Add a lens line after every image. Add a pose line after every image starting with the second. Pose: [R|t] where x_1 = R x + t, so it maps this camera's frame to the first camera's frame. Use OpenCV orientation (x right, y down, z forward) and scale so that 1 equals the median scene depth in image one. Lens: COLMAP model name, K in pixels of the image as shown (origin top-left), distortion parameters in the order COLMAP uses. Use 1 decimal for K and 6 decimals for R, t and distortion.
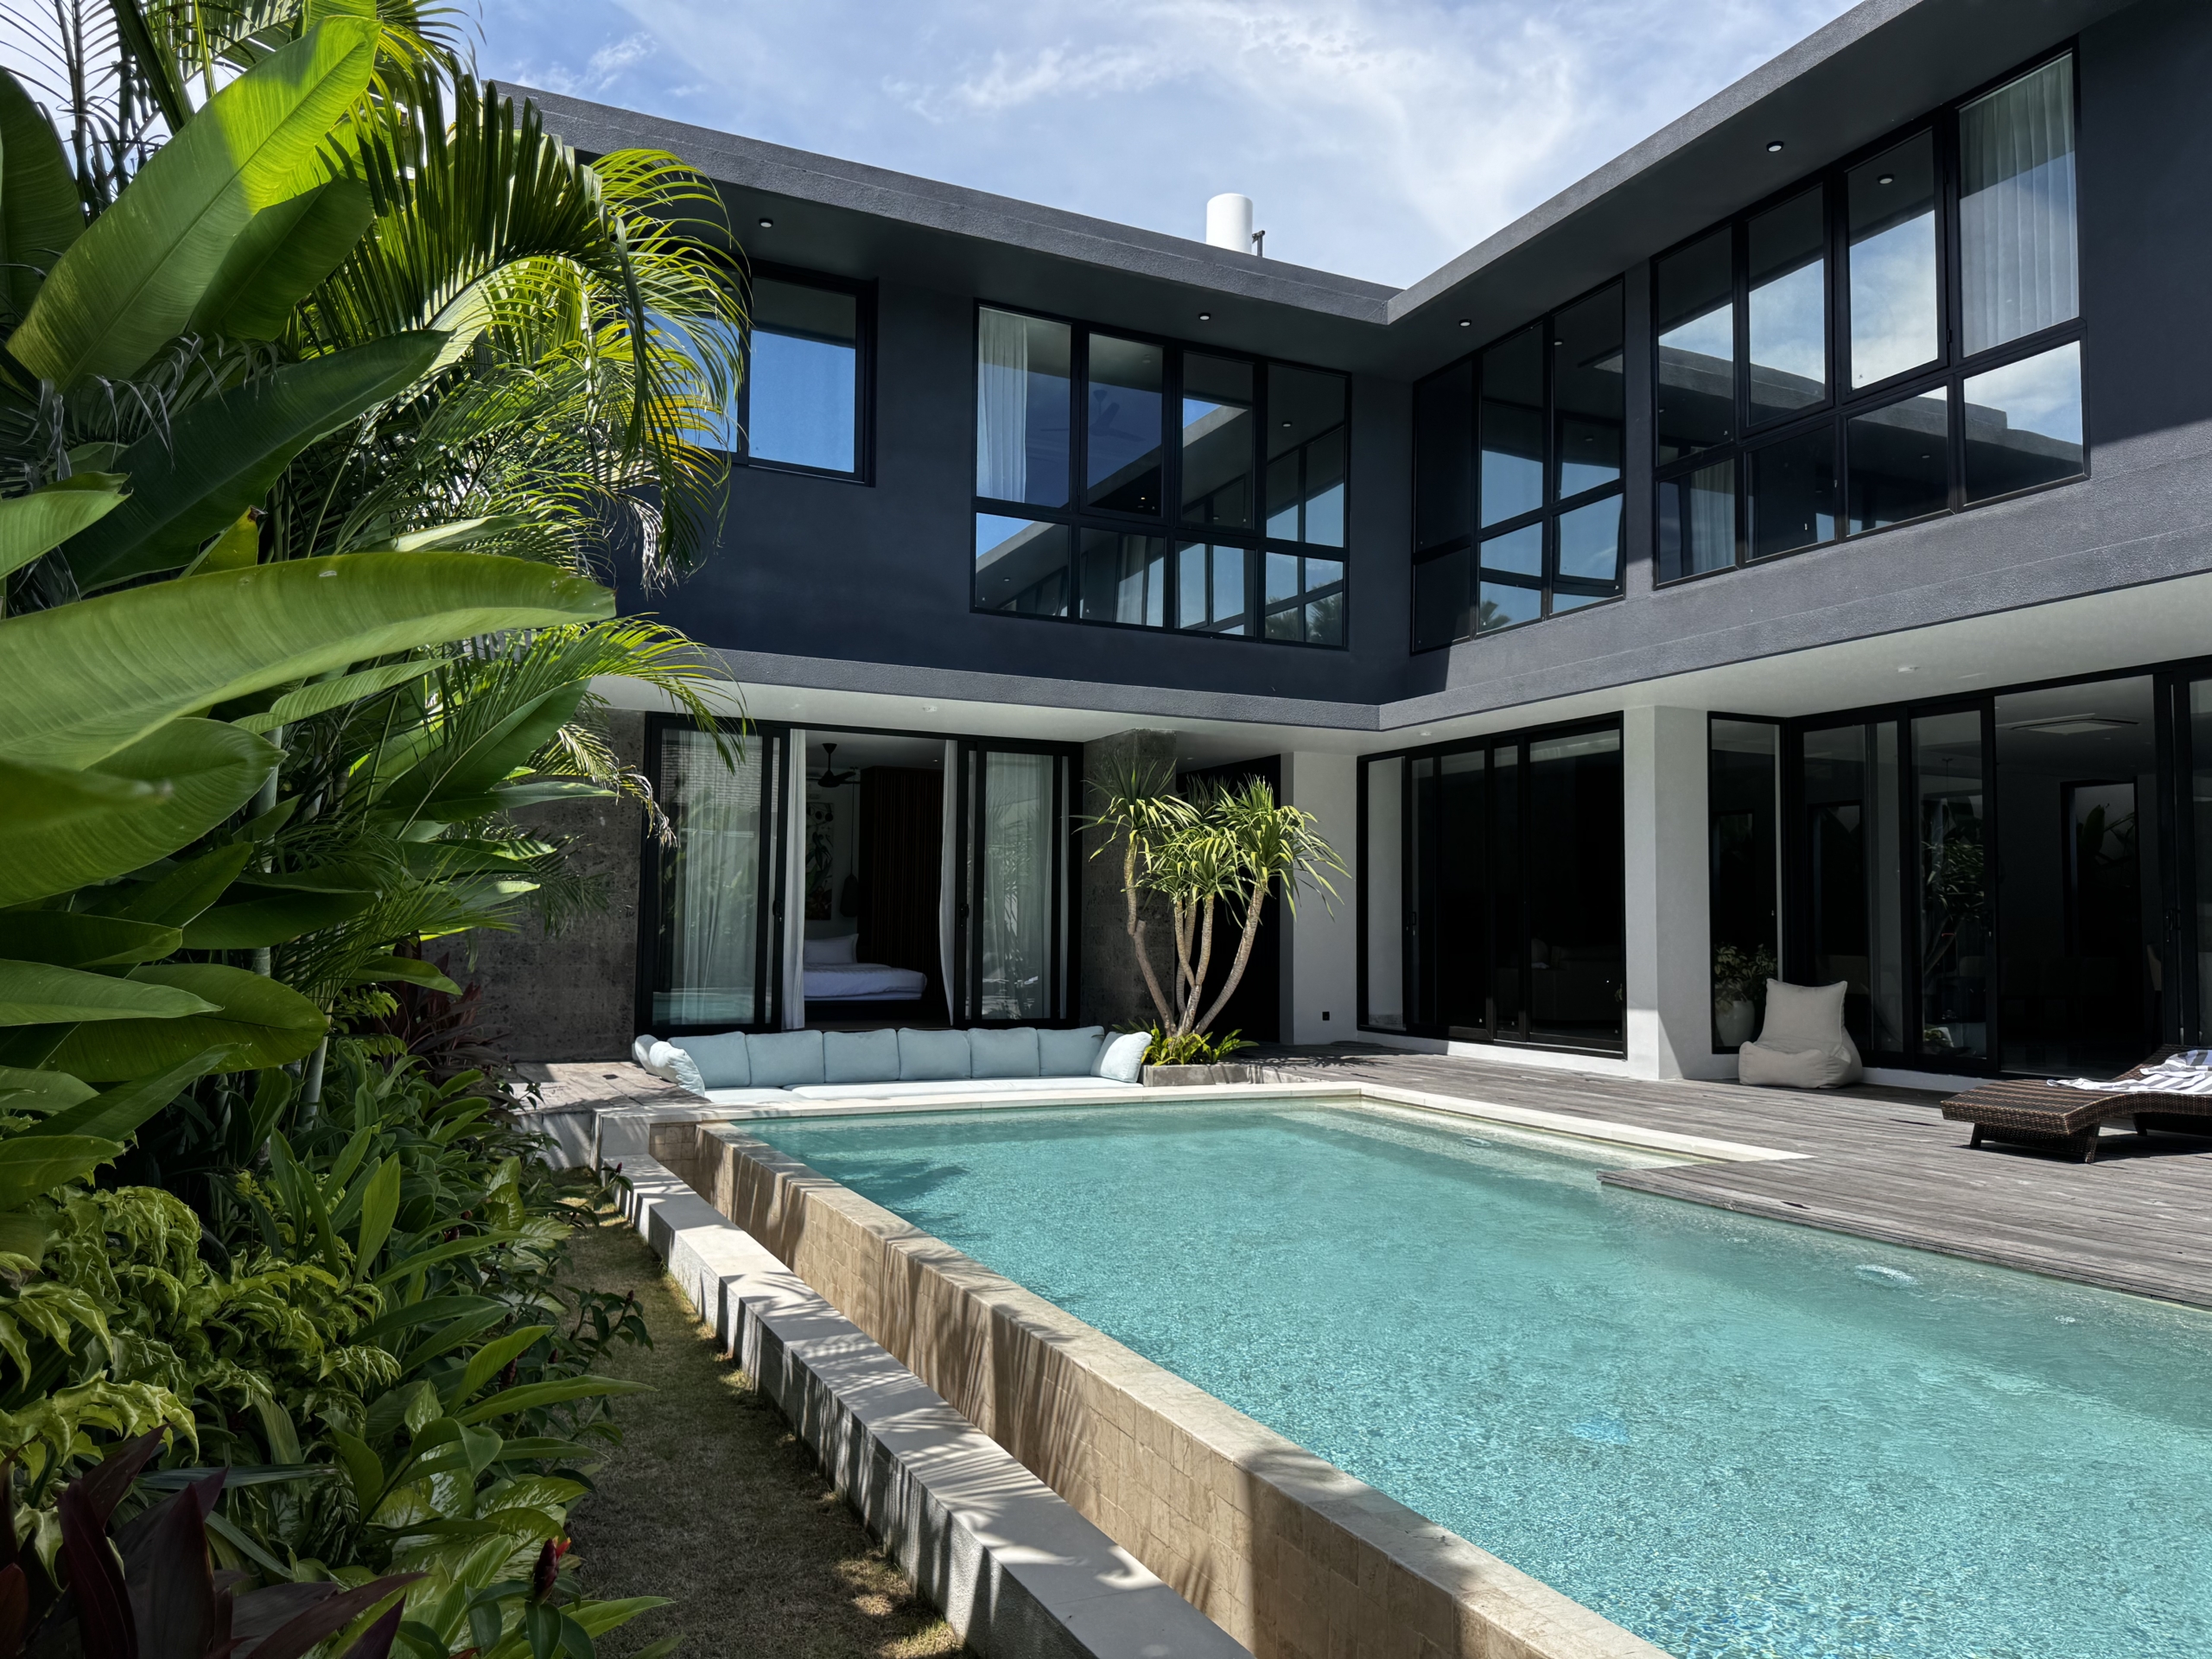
lens RADIAL K [[1582.1, 0, 1106.0], [0, 1582.1, 829.5], [0, 0, 1]] dist [0.017750, -0.001678]
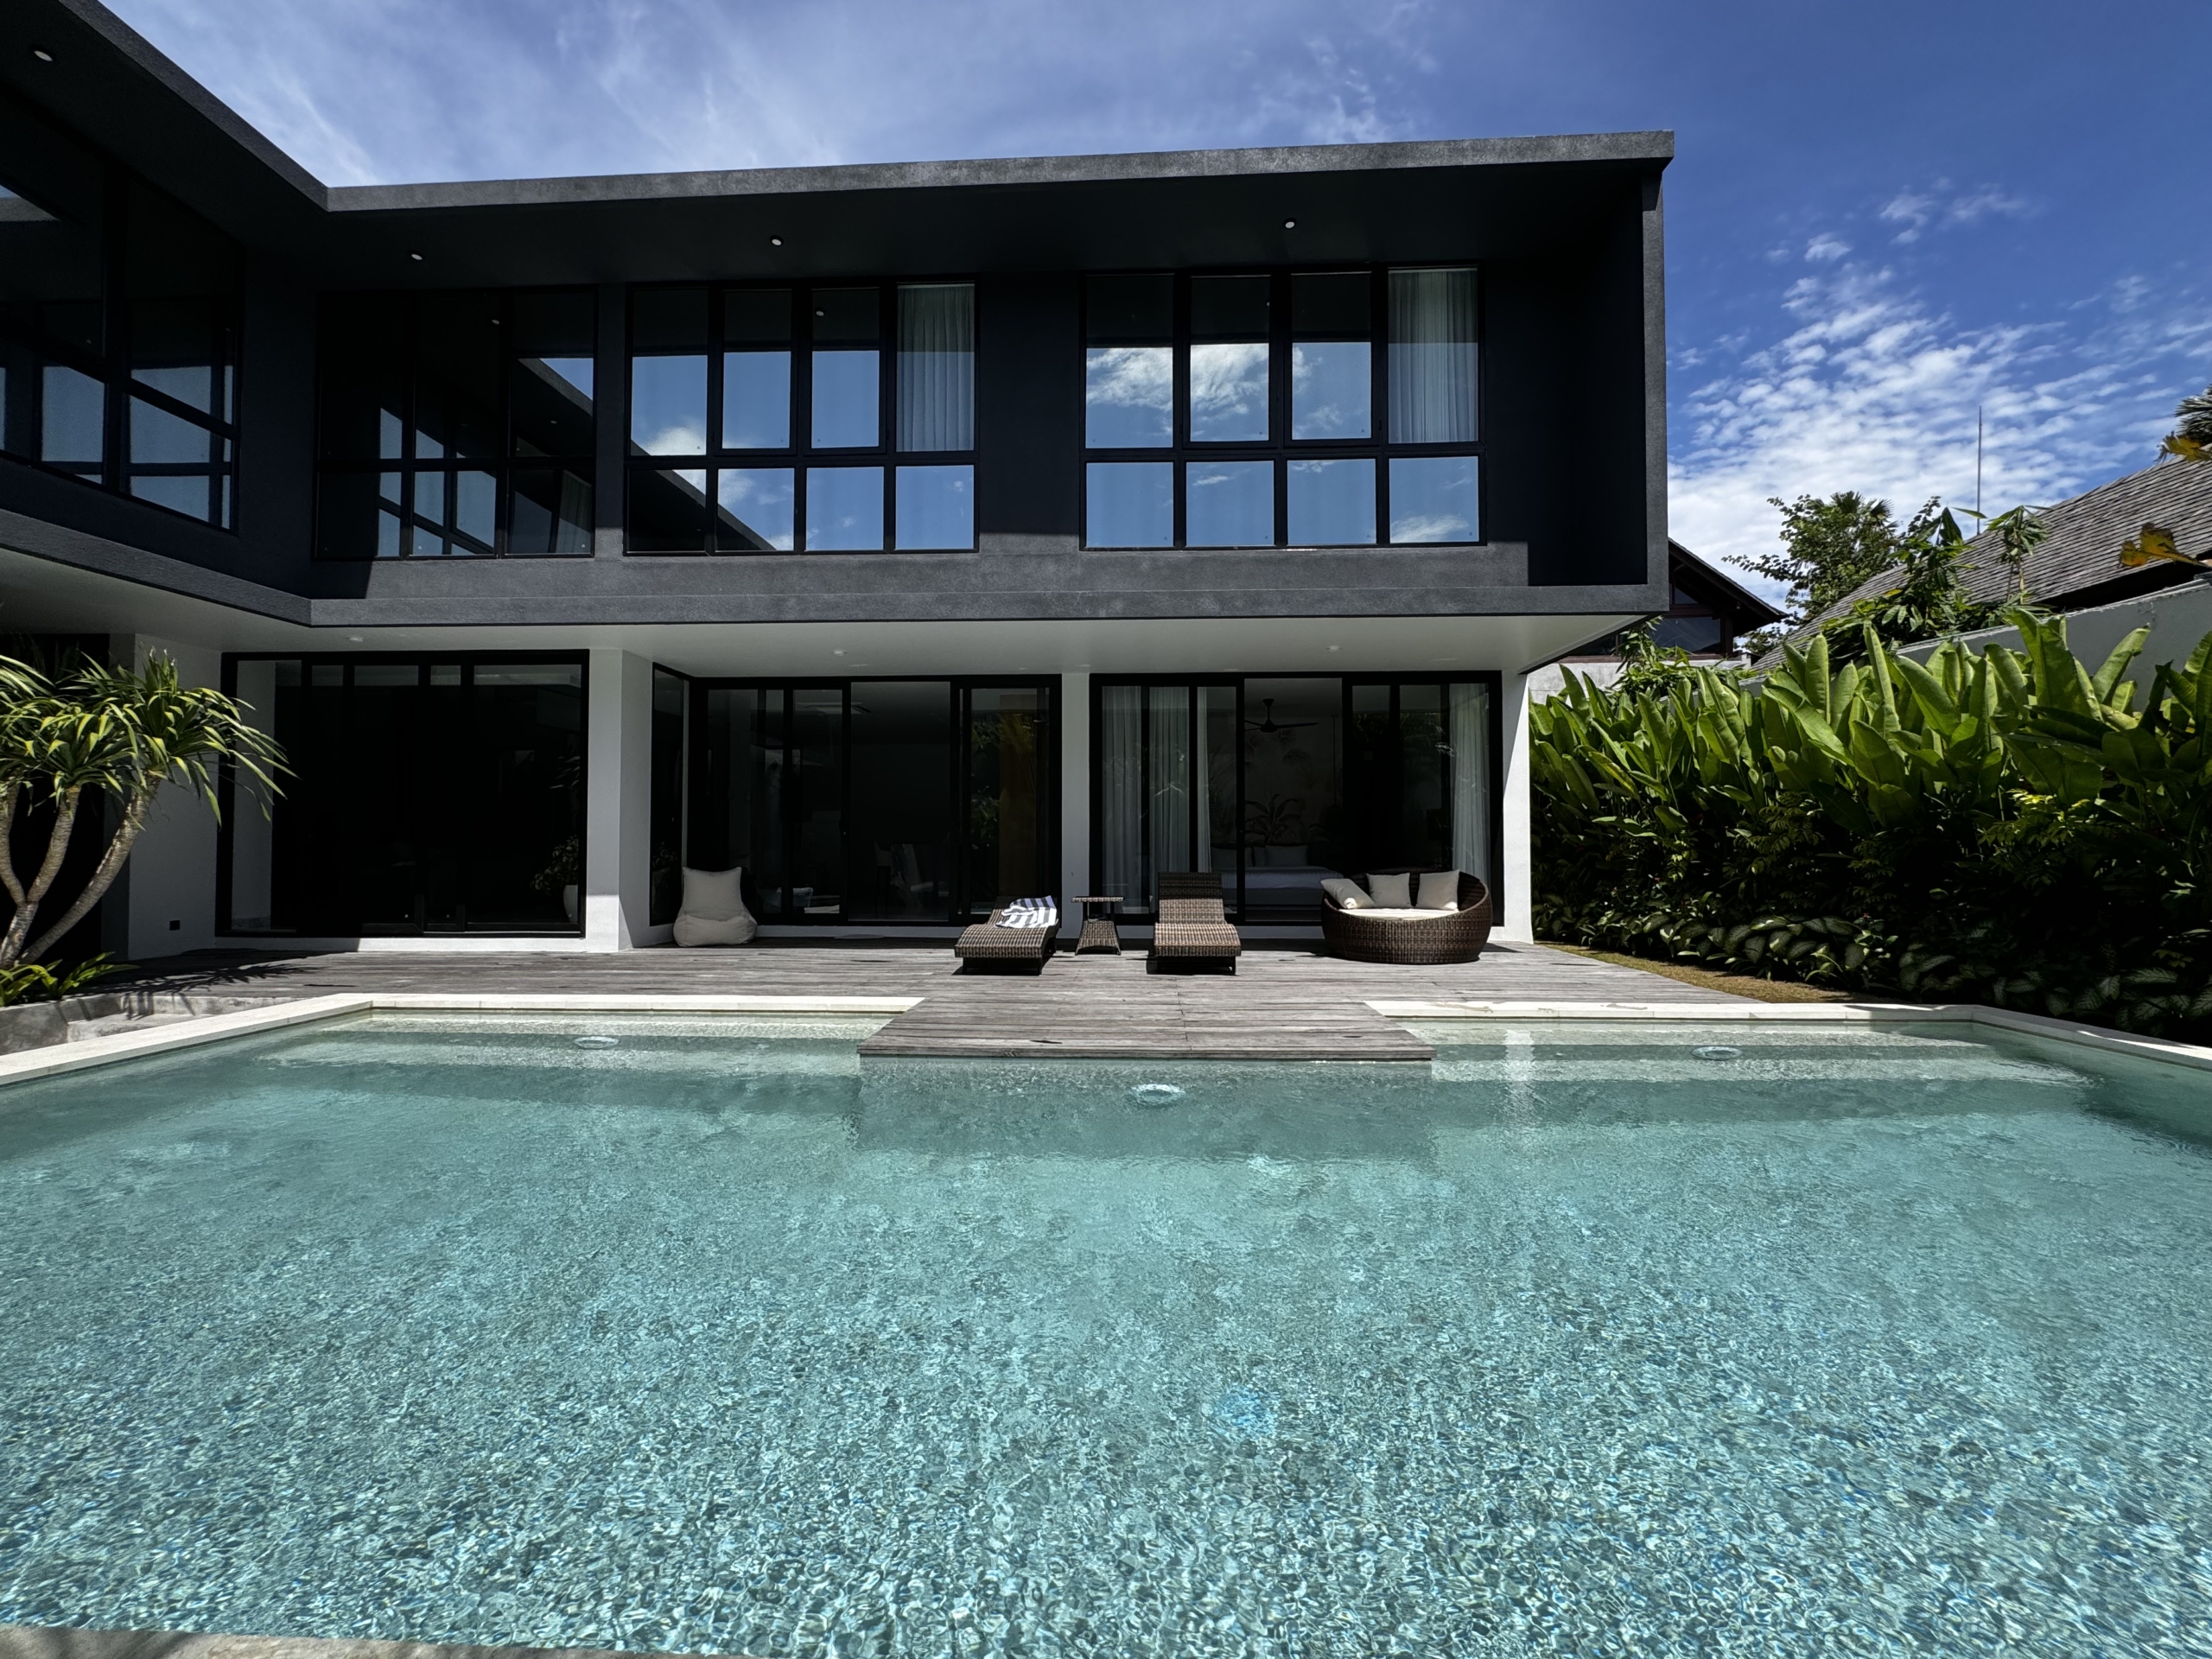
lens RADIAL K [[917.8, 0, 1106.0], [0, 917.8, 829.5], [0, 0, 1]] dist [-0.003199, -0.000416]
pose [[0.448264, -0.007493, 0.893870, -0.120159], [-0.052747, 0.998001, 0.034818, 0.015892], [-0.892344, -0.062756, 0.446972, 0.327887]]
